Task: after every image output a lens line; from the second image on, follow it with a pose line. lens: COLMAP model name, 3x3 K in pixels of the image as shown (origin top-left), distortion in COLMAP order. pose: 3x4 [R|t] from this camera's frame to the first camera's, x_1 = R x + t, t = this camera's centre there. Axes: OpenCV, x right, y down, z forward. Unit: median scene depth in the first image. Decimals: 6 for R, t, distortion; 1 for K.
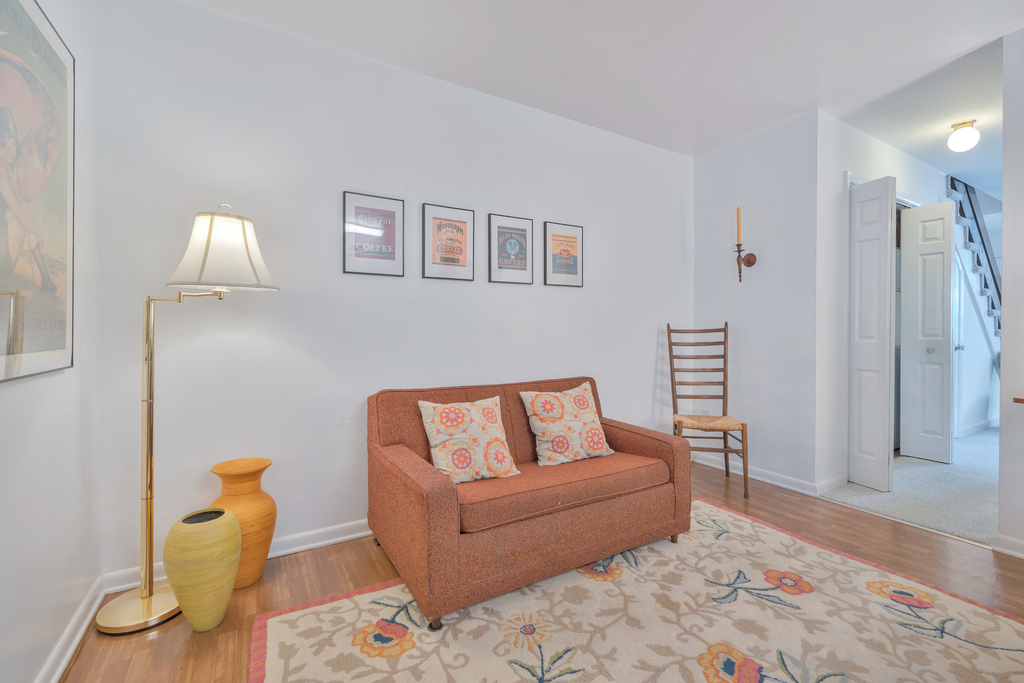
lens RADIAL K [[446.8, 0, 513.7], [0, 446.8, 334.3], [0, 0, 1]] dist [-0.002979, -0.000647]
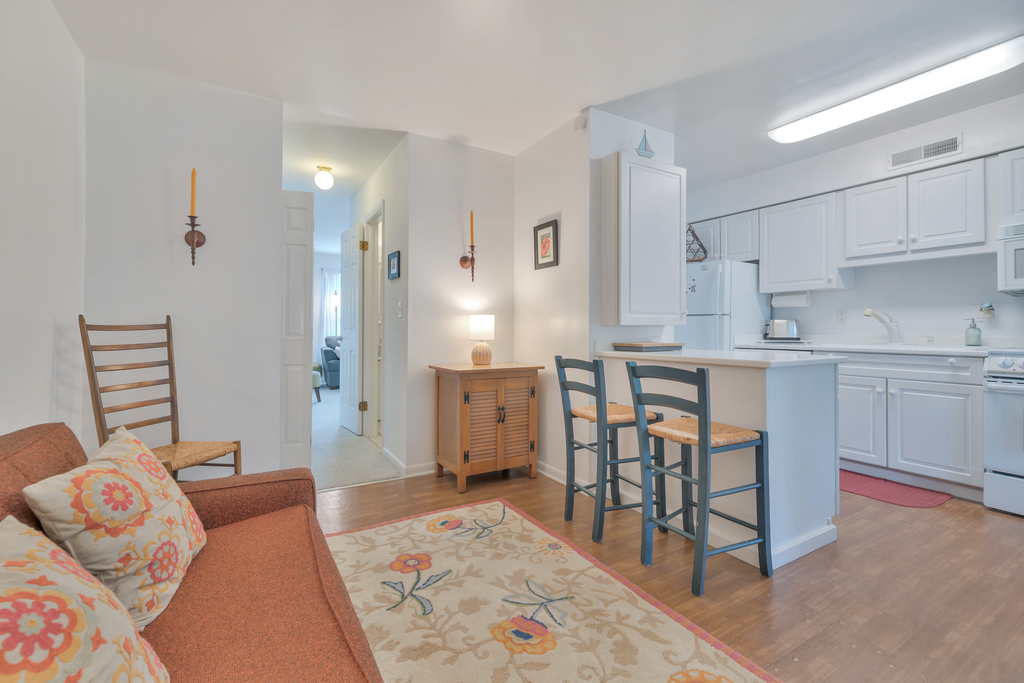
lens RADIAL K [[446.8, 0, 508.4], [0, 446.8, 327.1], [0, 0, 1]] dist [-0.002979, -0.000647]
pose [[0.001245, 0.006379, 0.999979, -0.439522], [0.005013, 0.999967, -0.006385, -0.001440], [-0.999987, 0.005021, 0.001213, 0.733680]]
